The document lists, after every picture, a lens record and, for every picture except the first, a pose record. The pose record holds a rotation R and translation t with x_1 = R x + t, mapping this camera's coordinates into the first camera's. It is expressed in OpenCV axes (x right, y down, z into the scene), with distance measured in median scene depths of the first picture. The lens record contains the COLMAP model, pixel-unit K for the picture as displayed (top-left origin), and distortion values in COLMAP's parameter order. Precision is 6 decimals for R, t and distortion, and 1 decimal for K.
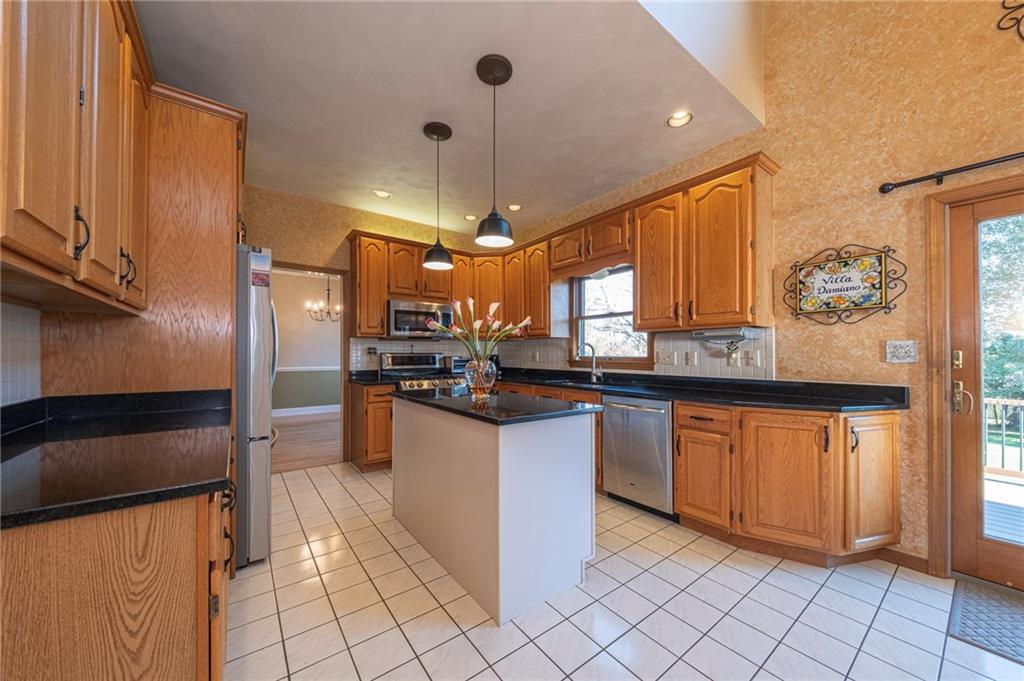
lens RADIAL K [[377.5, 0, 506.7], [0, 377.5, 347.6], [0, 0, 1]] dist [-0.003569, -0.000407]
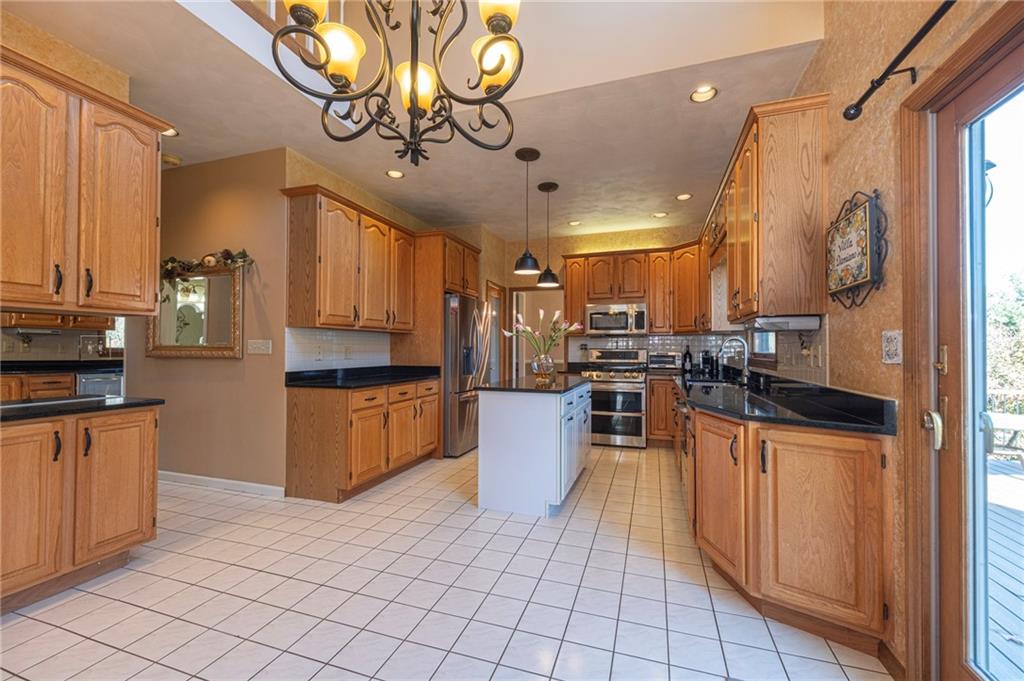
lens RADIAL K [[455.4, 0, 537.3], [0, 455.4, 342.4], [0, 0, 1]] dist [0.005329, -0.000154]
pose [[0.576100, -0.011079, -0.817304, 1.215052], [0.012039, 0.999915, -0.005068, -0.000868], [0.817291, -0.006920, 0.576184, 0.037989]]
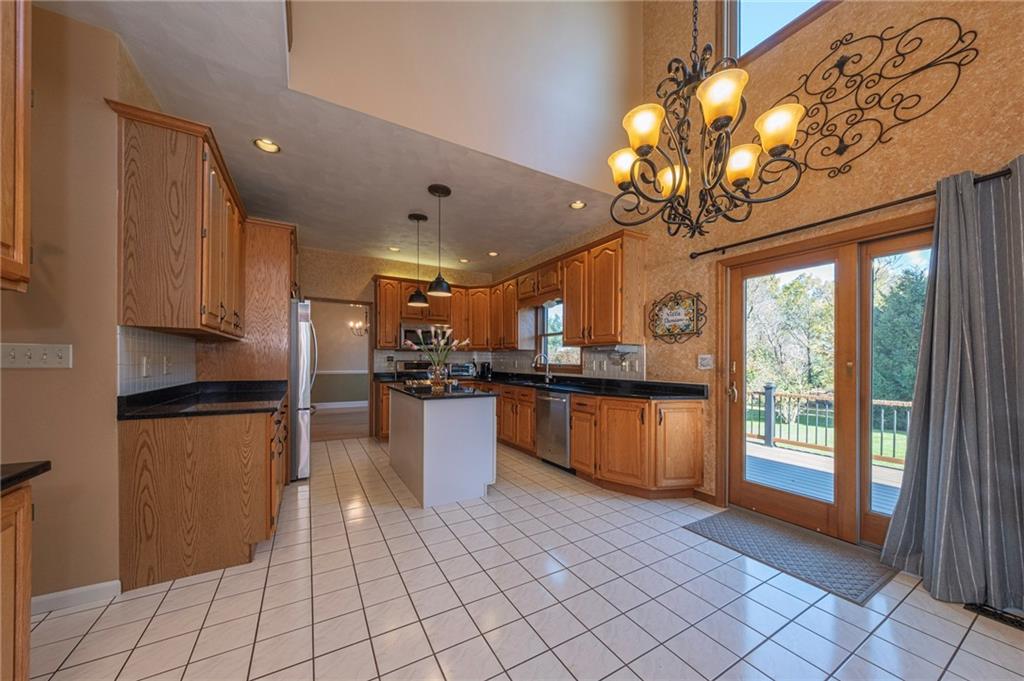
lens RADIAL K [[358.3, 0, 529.6], [0, 358.3, 358.8], [0, 0, 1]] dist [0.001969, -0.000090]
pose [[0.997419, 0.006629, -0.071499, 0.399925], [-0.005940, 0.999934, 0.009852, -0.011423], [0.071560, -0.009402, 0.997392, -0.460277]]
